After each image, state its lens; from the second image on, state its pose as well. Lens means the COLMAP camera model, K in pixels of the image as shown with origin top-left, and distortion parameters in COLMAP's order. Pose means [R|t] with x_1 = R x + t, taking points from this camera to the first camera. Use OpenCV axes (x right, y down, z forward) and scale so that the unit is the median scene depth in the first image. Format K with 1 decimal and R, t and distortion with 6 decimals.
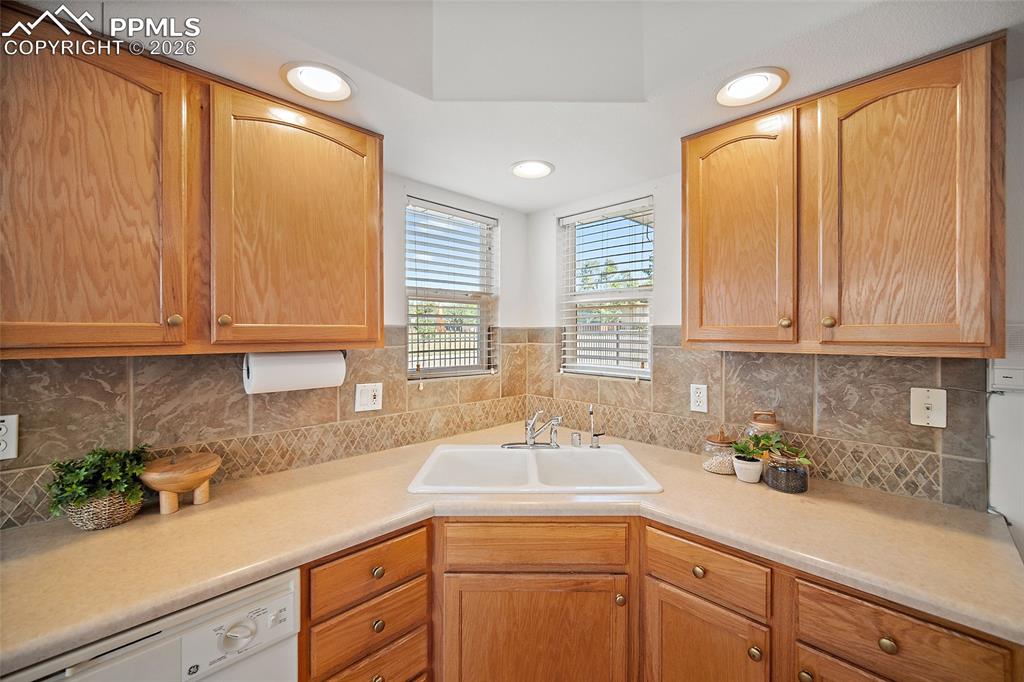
lens RADIAL K [[421.6, 0, 516.7], [0, 421.6, 333.6], [0, 0, 1]] dist [-0.001636, -0.000077]
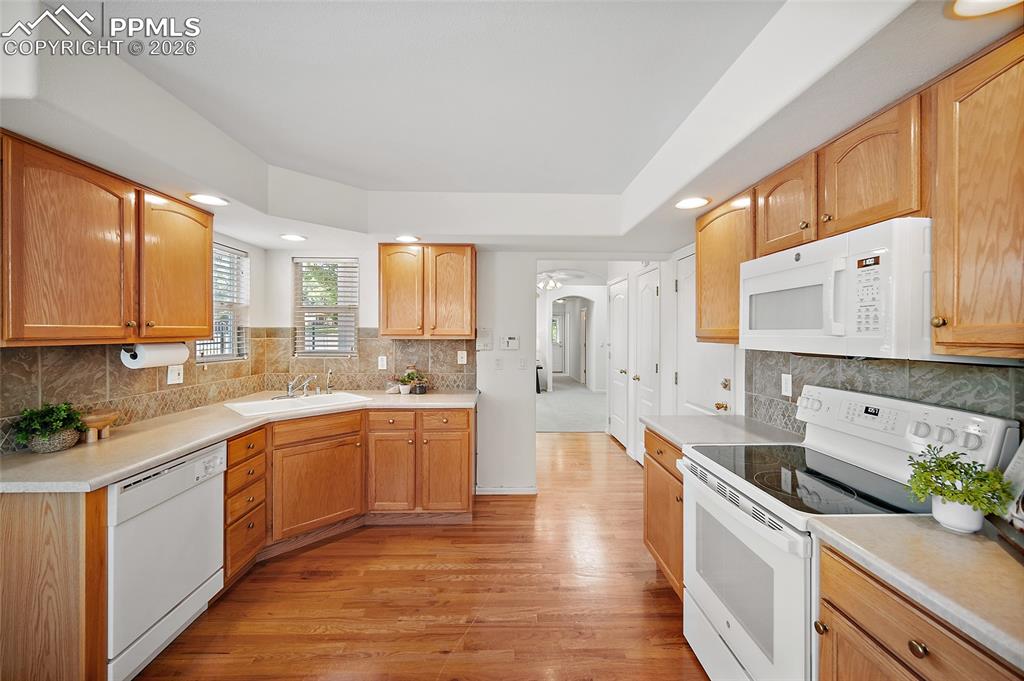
lens RADIAL K [[404.6, 0, 510.3], [0, 404.6, 334.6], [0, 0, 1]] dist [-0.008665, -0.000005]
pose [[0.700136, -0.004471, 0.713996, -0.695466], [-0.000920, 0.999974, 0.007164, -0.000160], [-0.714009, -0.005673, 0.700113, -1.065188]]
